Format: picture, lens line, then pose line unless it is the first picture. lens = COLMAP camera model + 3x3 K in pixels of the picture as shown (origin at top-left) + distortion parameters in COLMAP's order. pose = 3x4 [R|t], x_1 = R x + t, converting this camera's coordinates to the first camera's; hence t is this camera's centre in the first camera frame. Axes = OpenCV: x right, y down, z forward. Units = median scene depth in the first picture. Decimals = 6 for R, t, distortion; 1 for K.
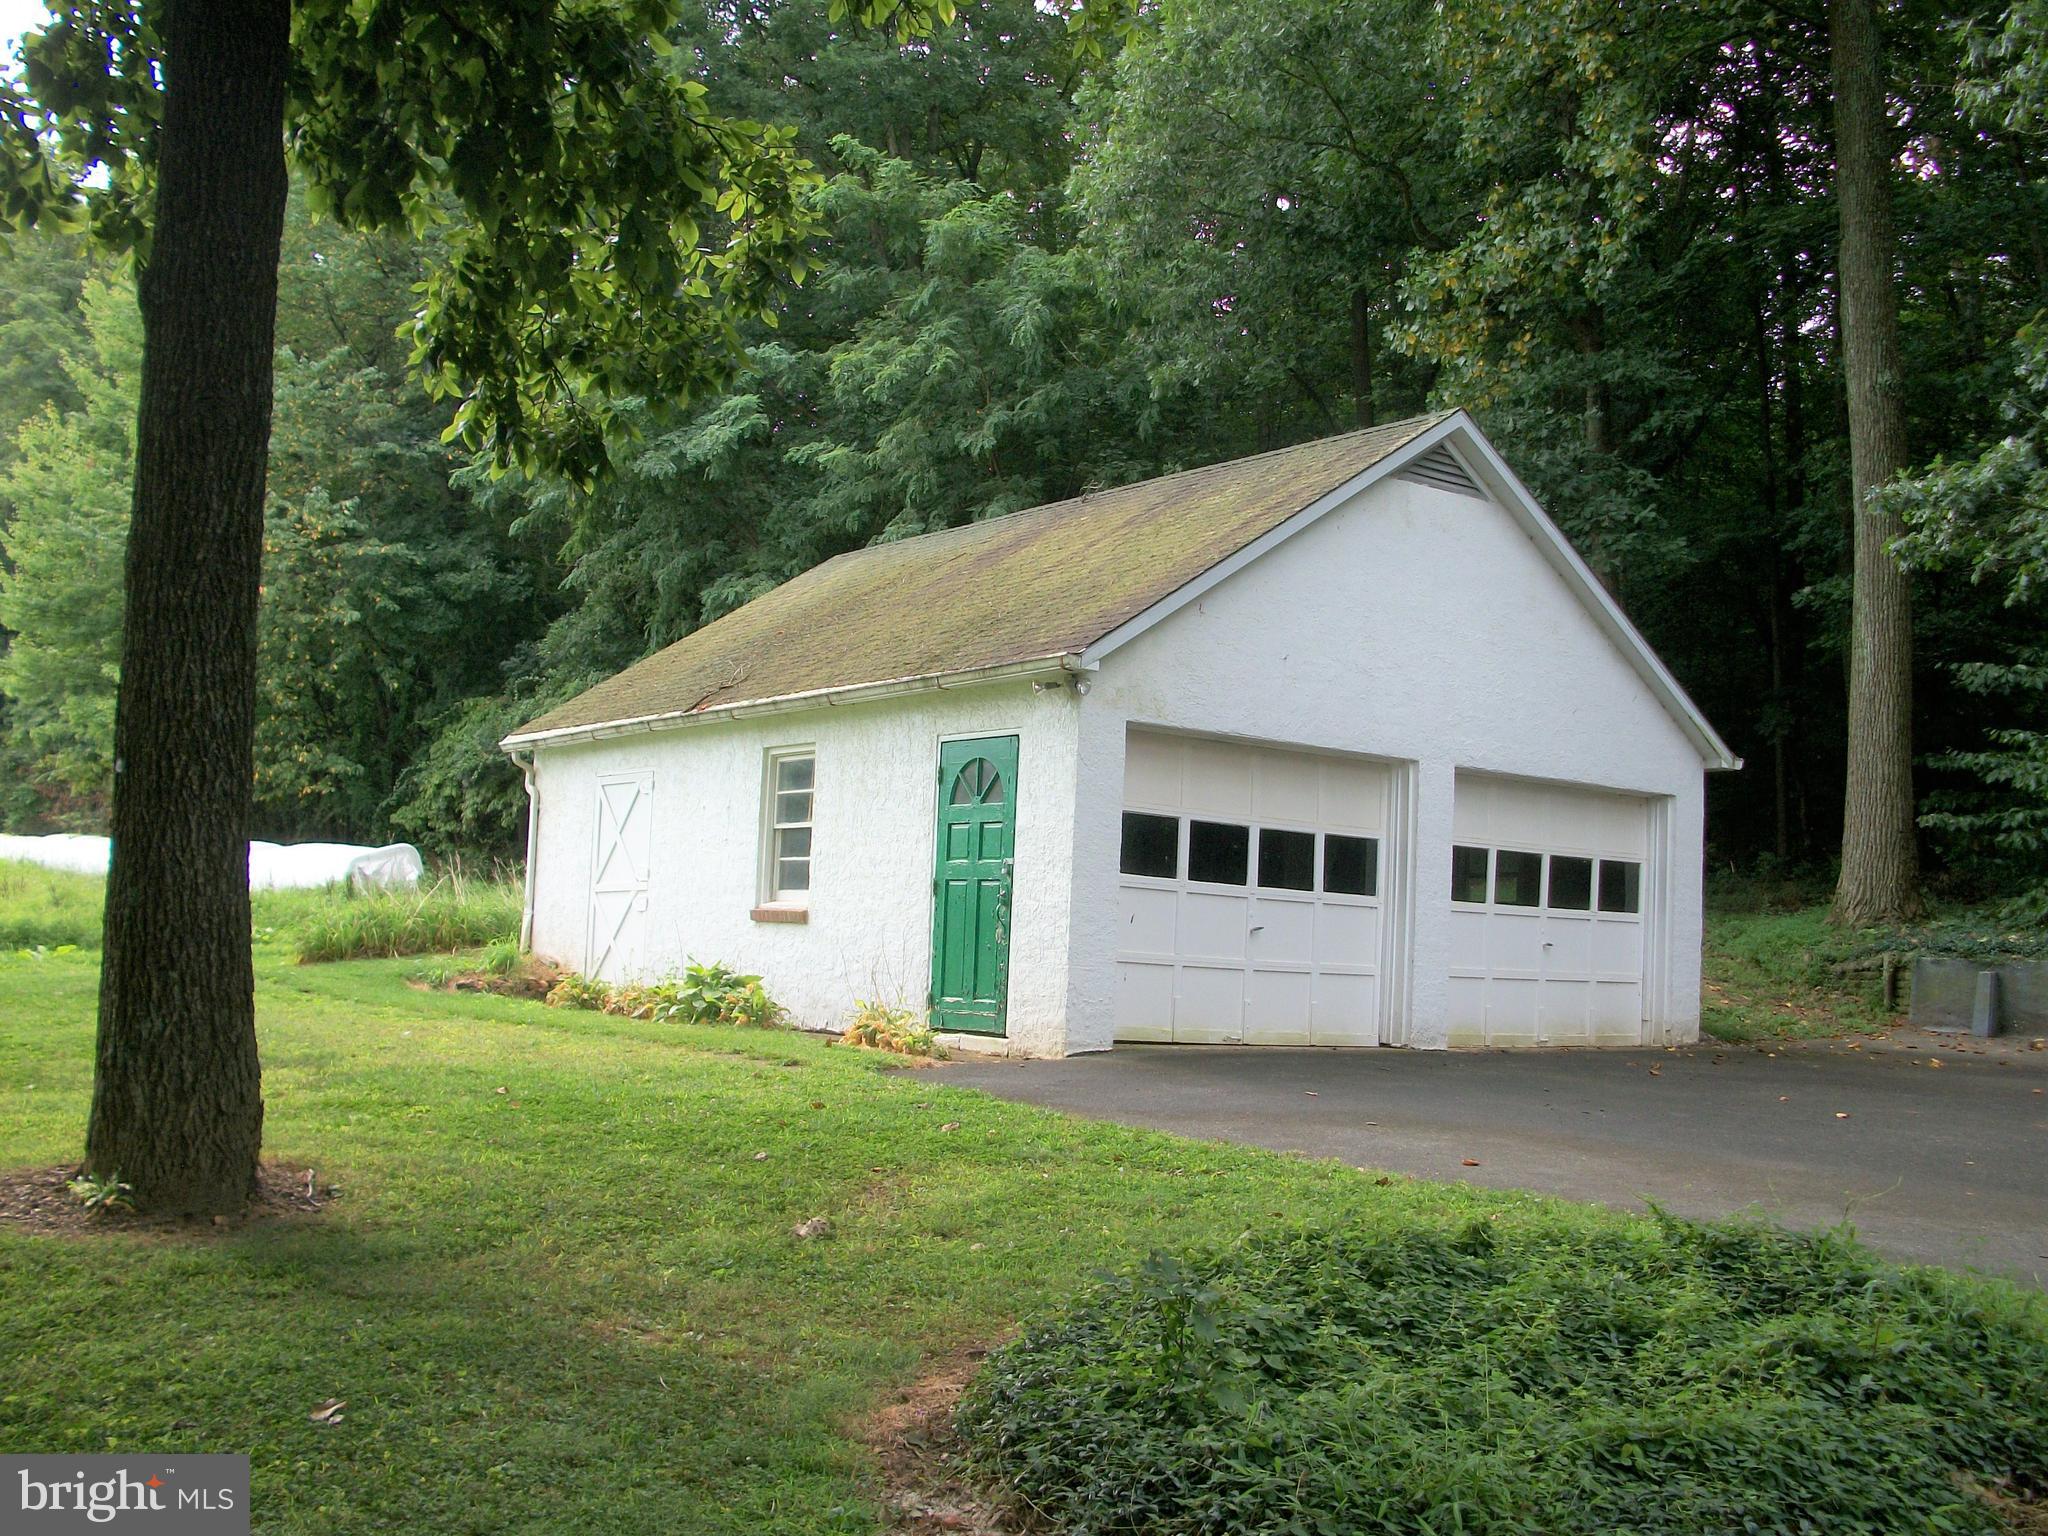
lens RADIAL K [[2132.1, 0, 1032.4], [0, 2132.1, 735.2], [0, 0, 1]] dist [-0.214602, 0.211291]
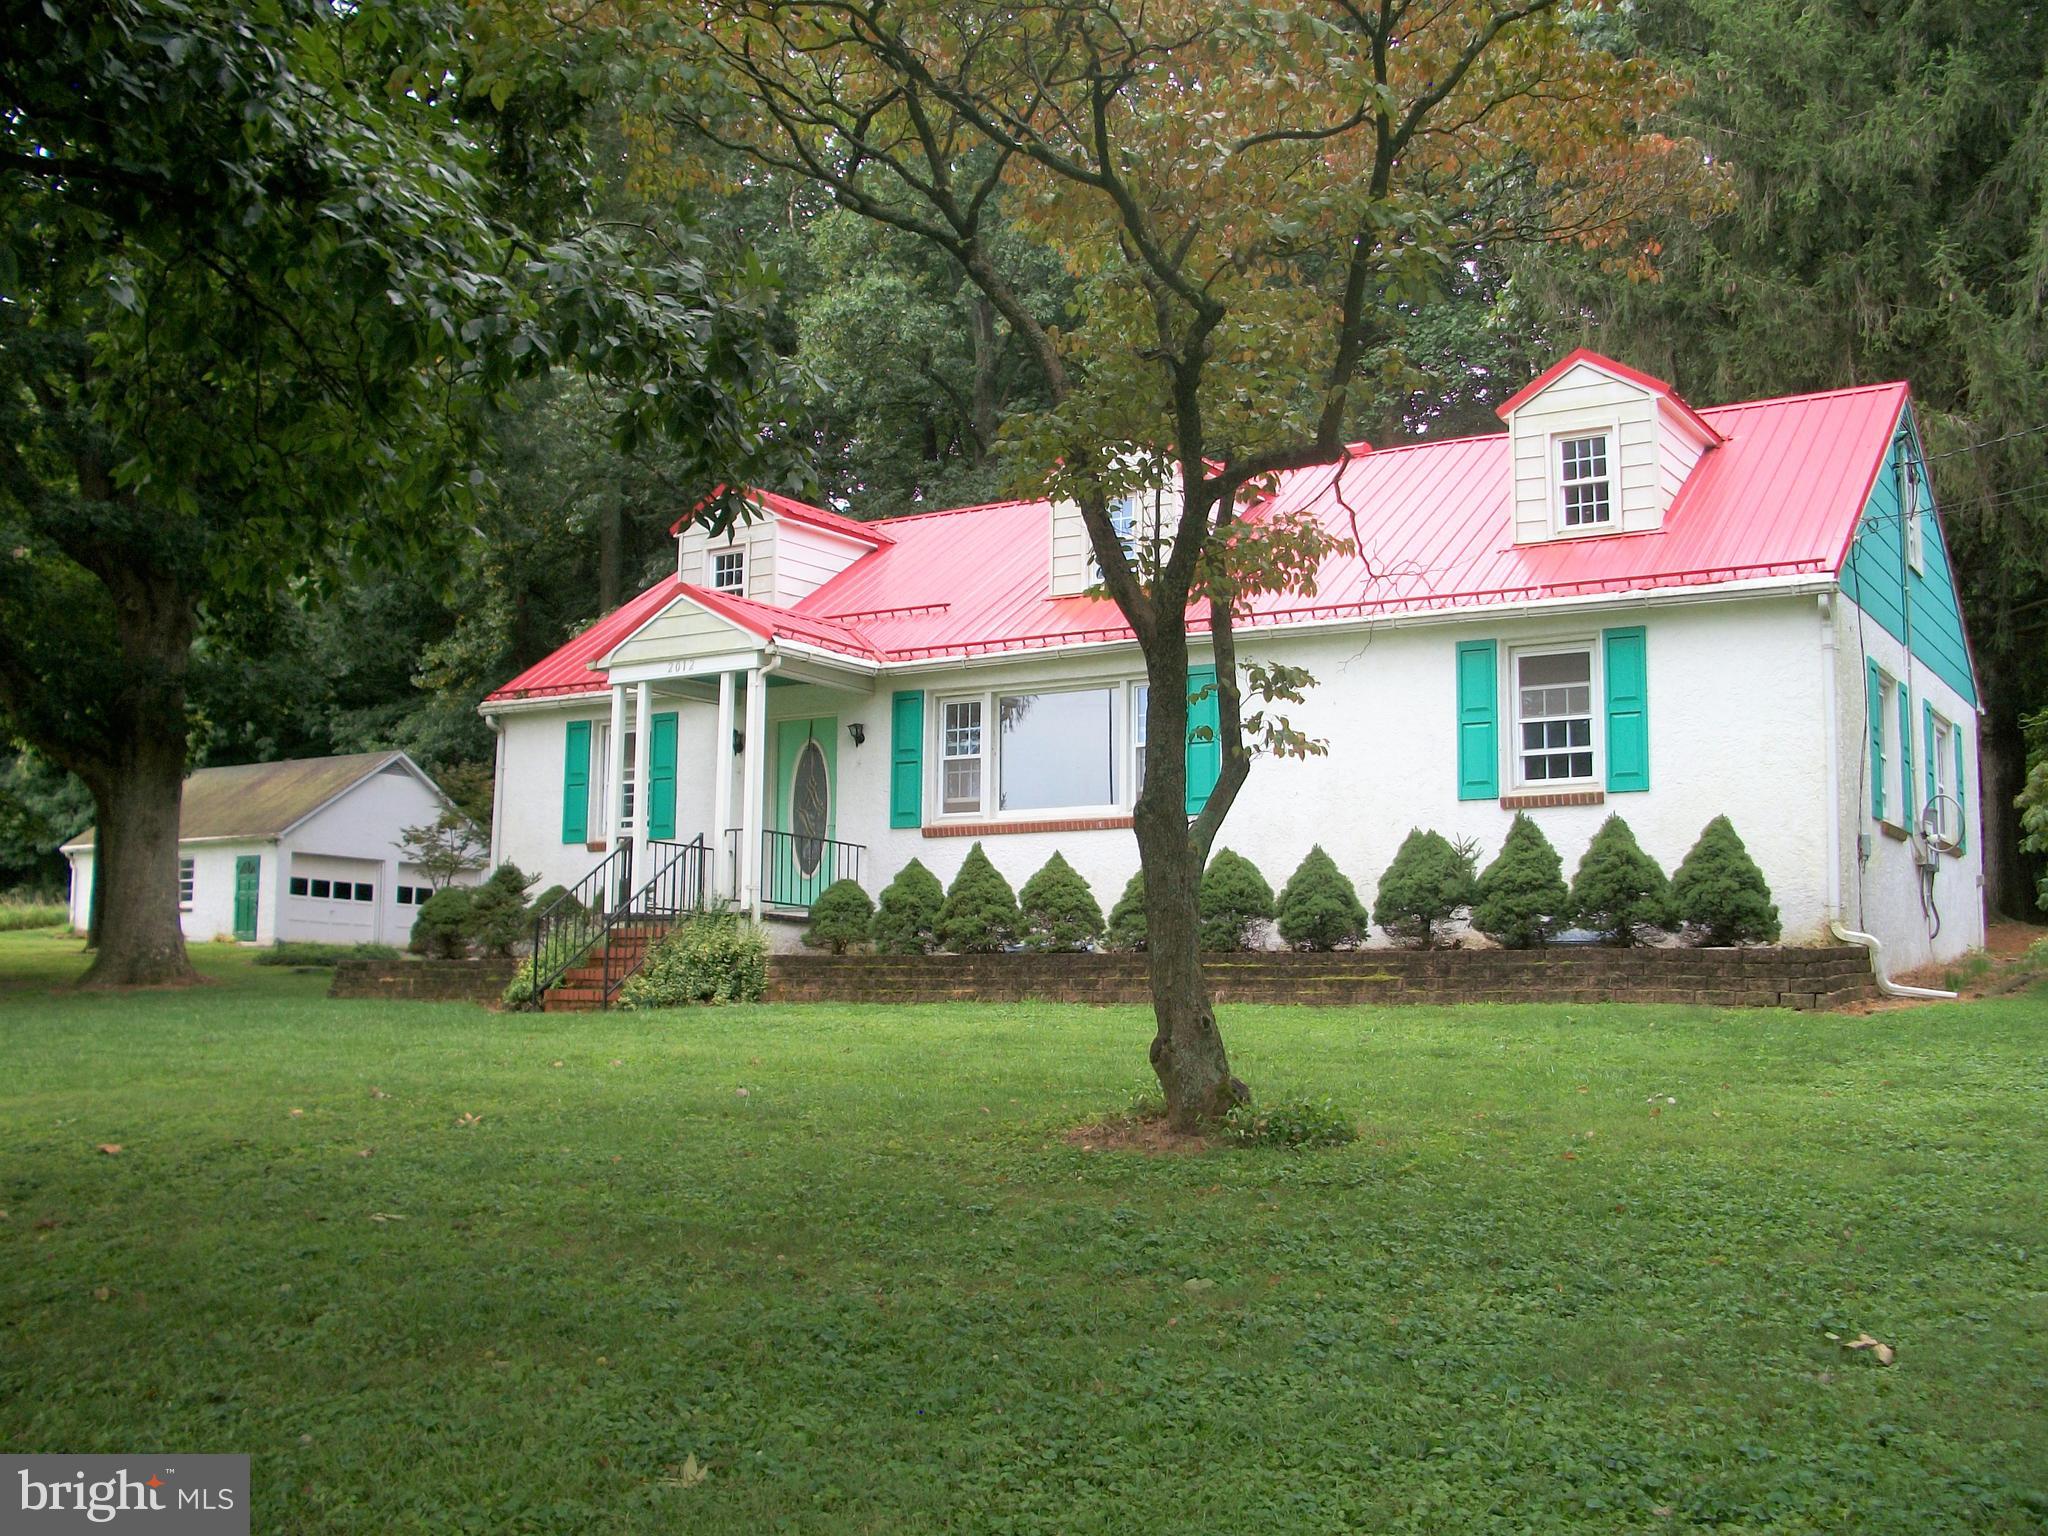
lens RADIAL K [[2132.1, 0, 1032.4], [0, 2132.1, 735.2], [0, 0, 1]] dist [-0.214602, 0.211291]
pose [[0.938250, 0.010698, 0.345792, 0.000832], [-0.005593, 0.999860, -0.015756, -0.137158], [-0.345912, 0.012849, 0.938179, -2.397925]]
